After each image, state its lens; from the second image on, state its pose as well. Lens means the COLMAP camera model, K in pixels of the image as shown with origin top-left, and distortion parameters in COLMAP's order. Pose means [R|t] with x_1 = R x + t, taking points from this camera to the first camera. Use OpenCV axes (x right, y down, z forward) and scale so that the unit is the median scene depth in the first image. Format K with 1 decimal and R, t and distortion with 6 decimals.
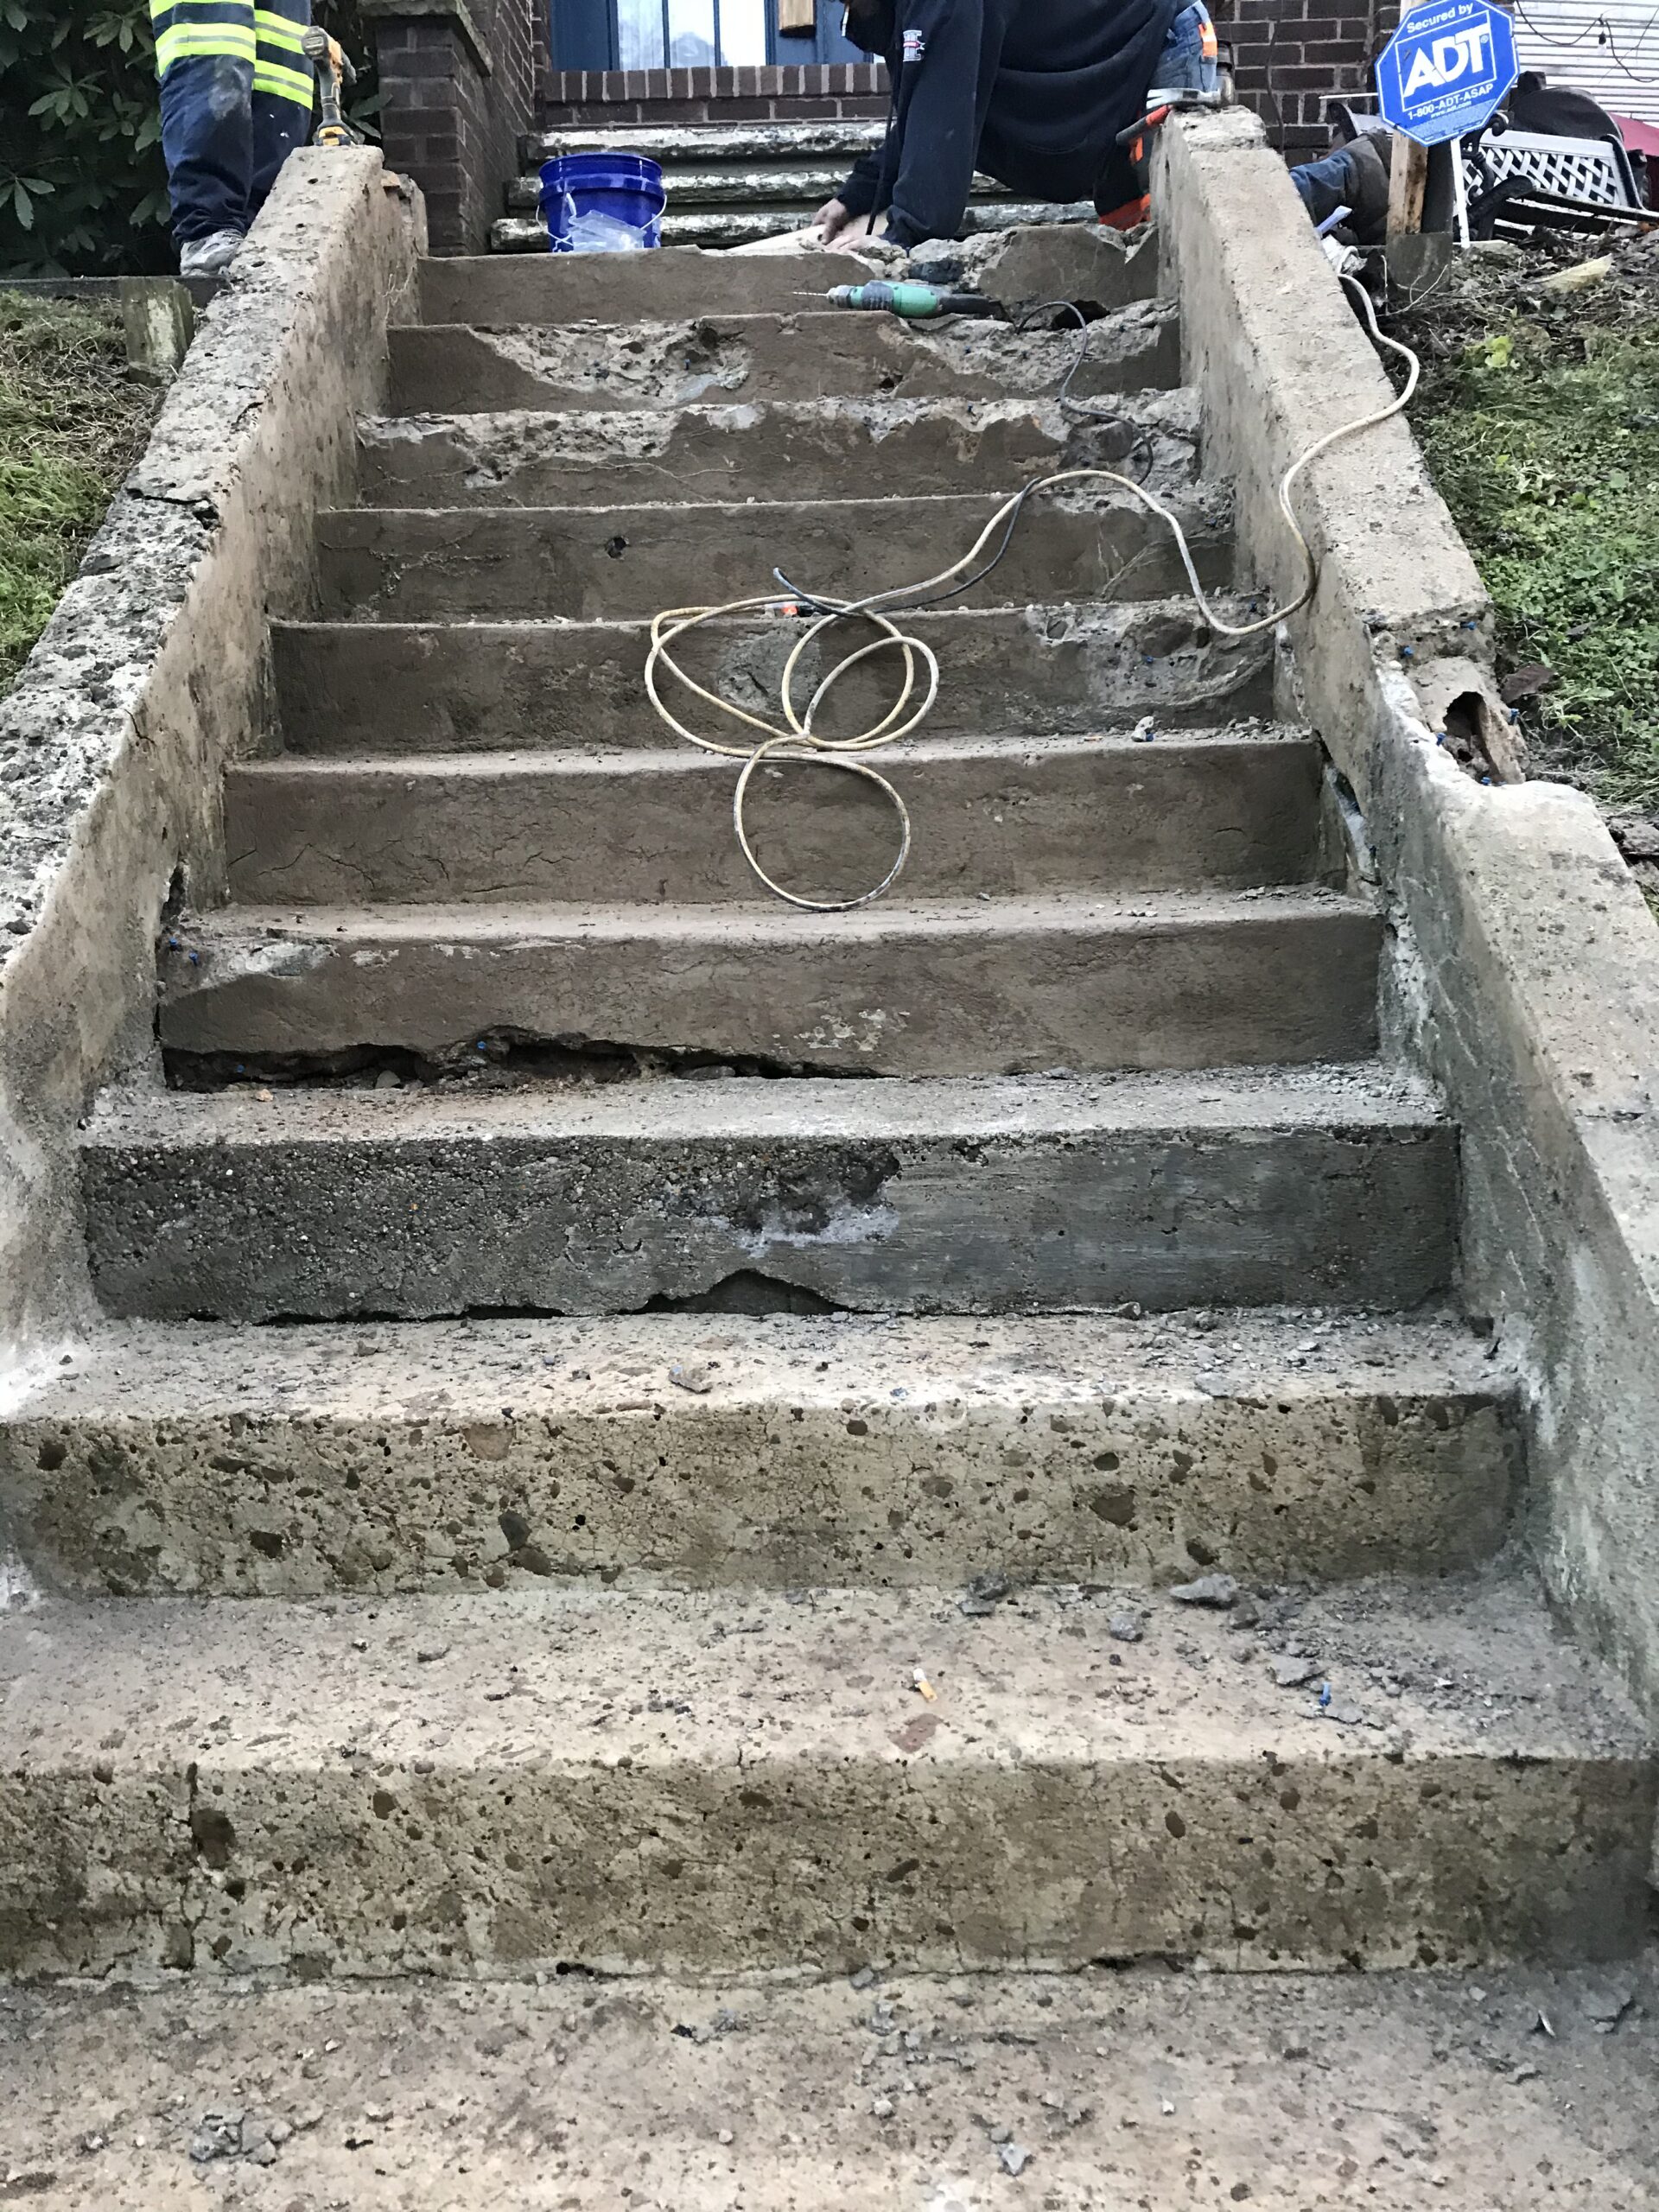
lens RADIAL K [[1977.4, 0, 829.5], [0, 1977.4, 1106.0], [0, 0, 1]] dist [0.040477, -0.058216]
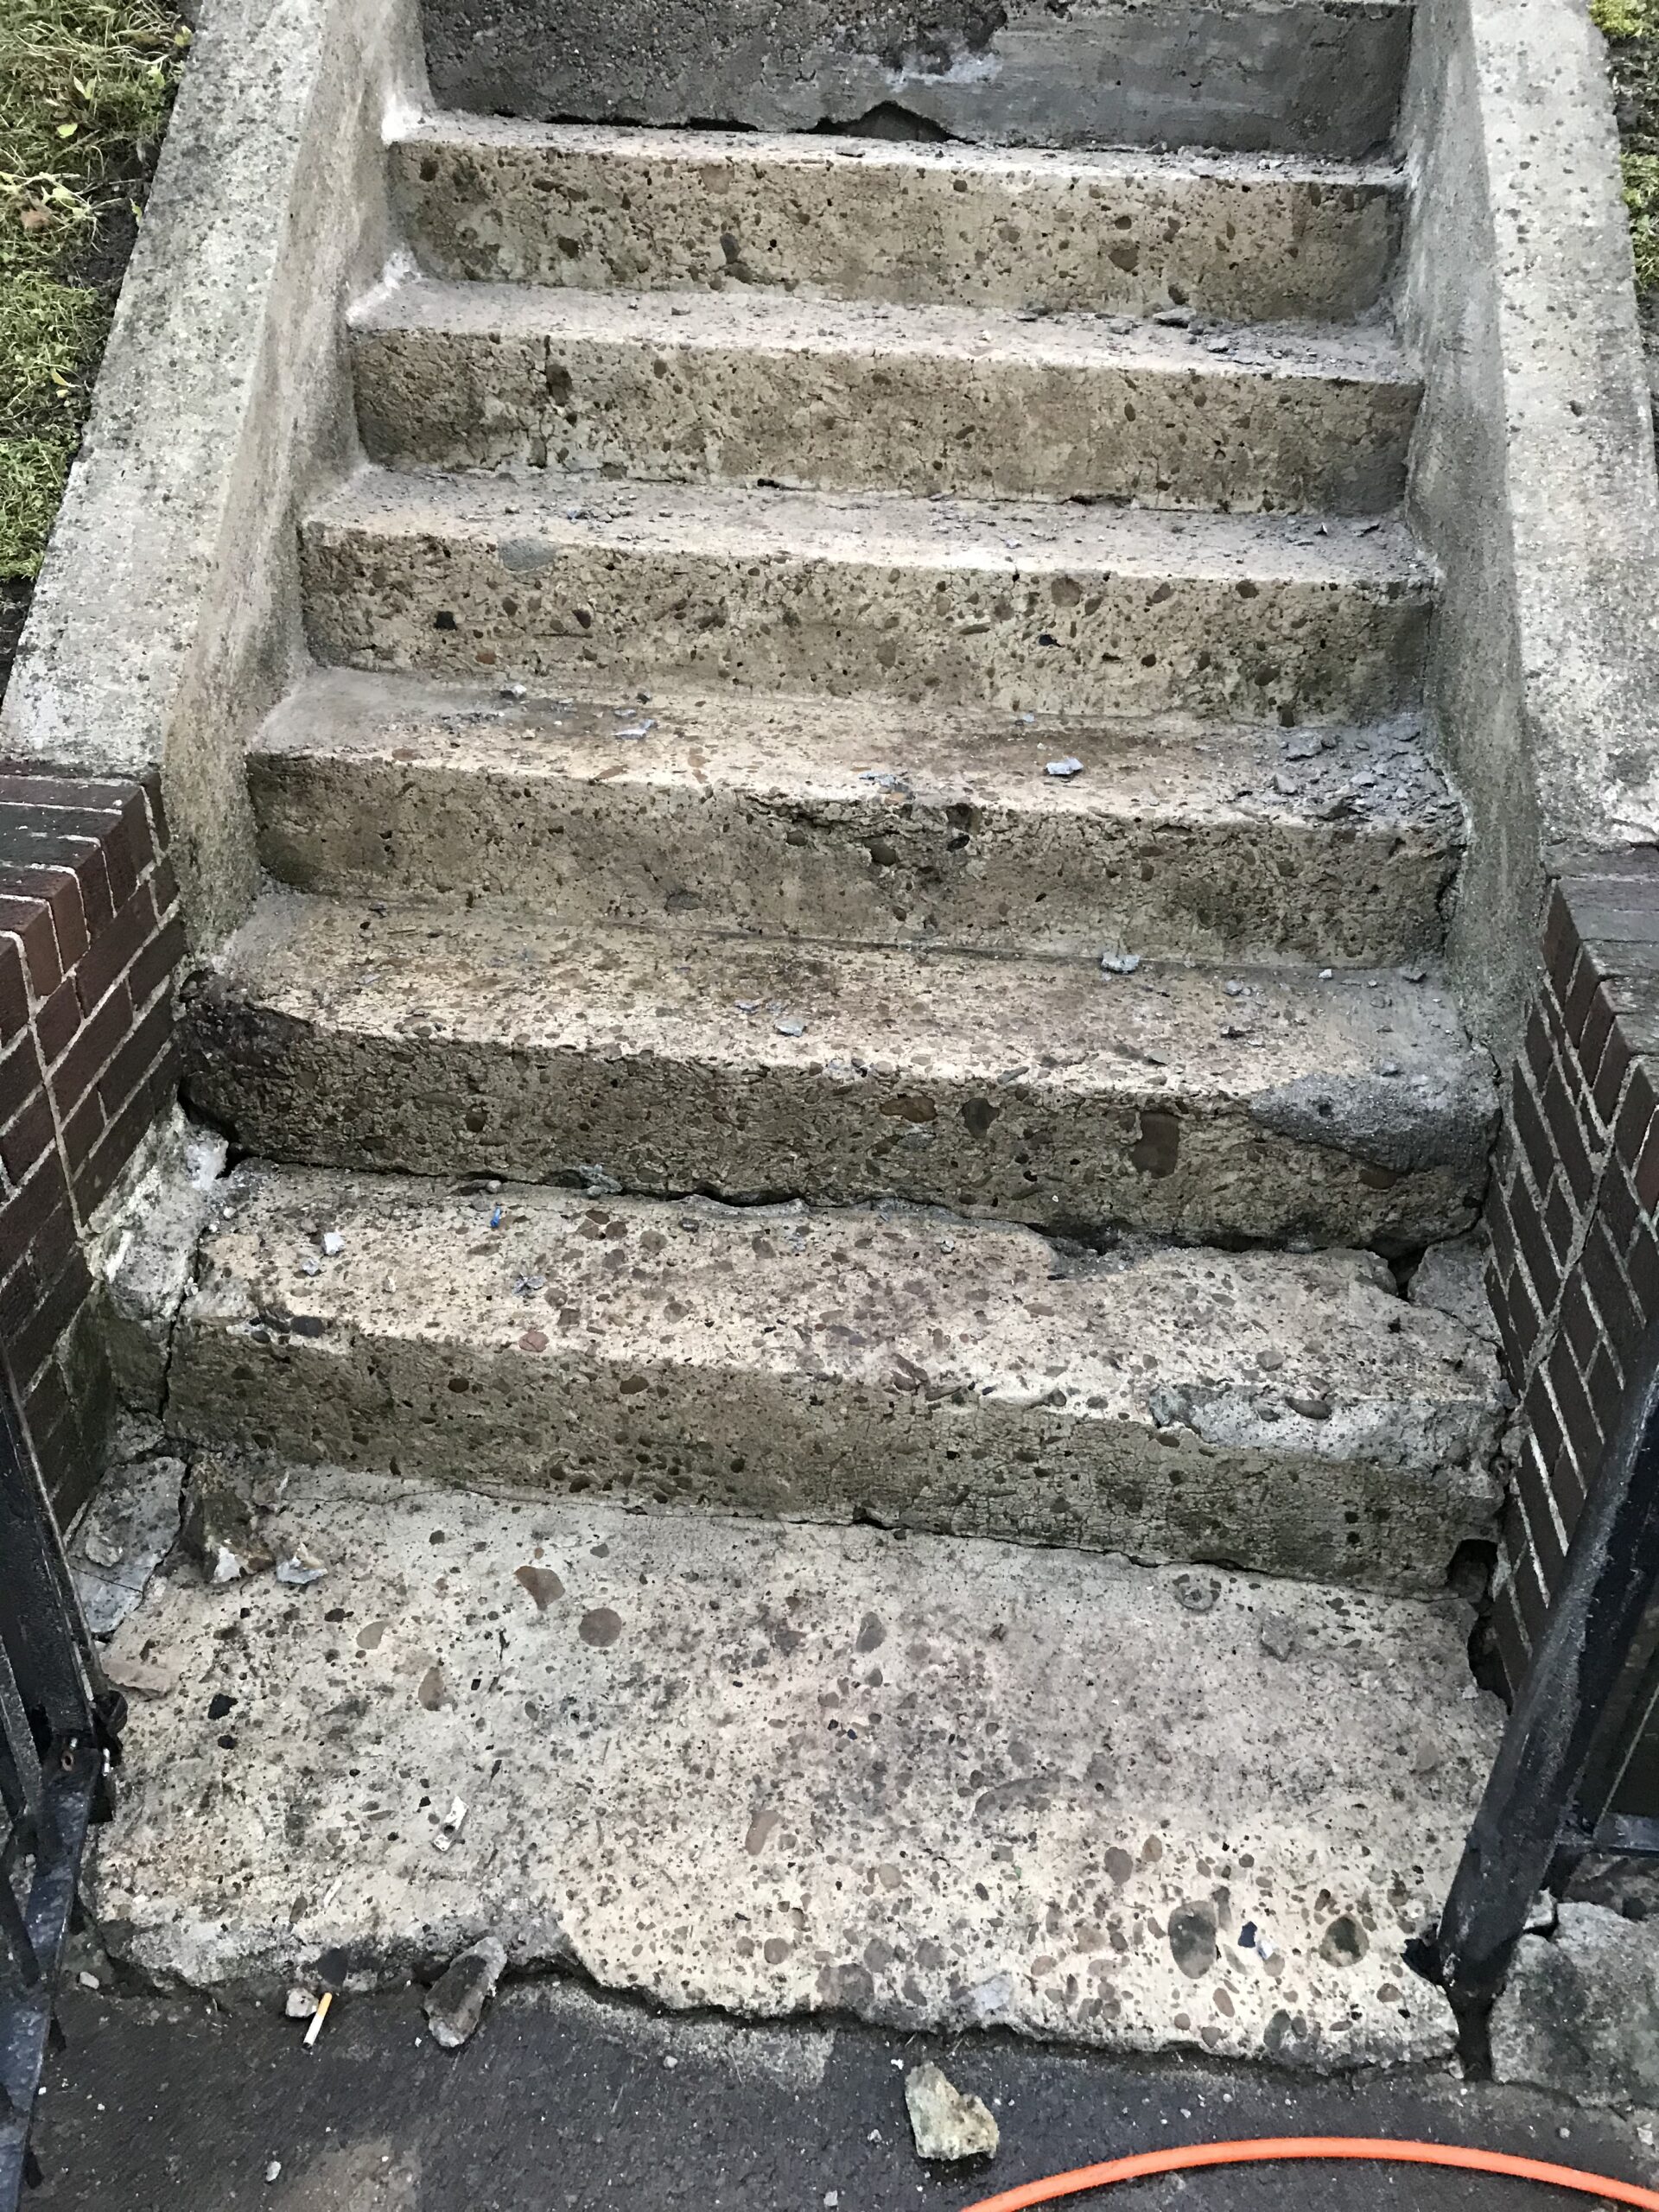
lens RADIAL K [[1838.9, 0, 837.2], [0, 1838.9, 1091.6], [0, 0, 1]] dist [0.051983, -0.068314]
pose [[0.996591, 0.079704, -0.021298, 0.005723], [-0.064566, 0.914211, 0.400062, 0.234625], [0.051357, -0.397323, 0.916241, -0.570060]]
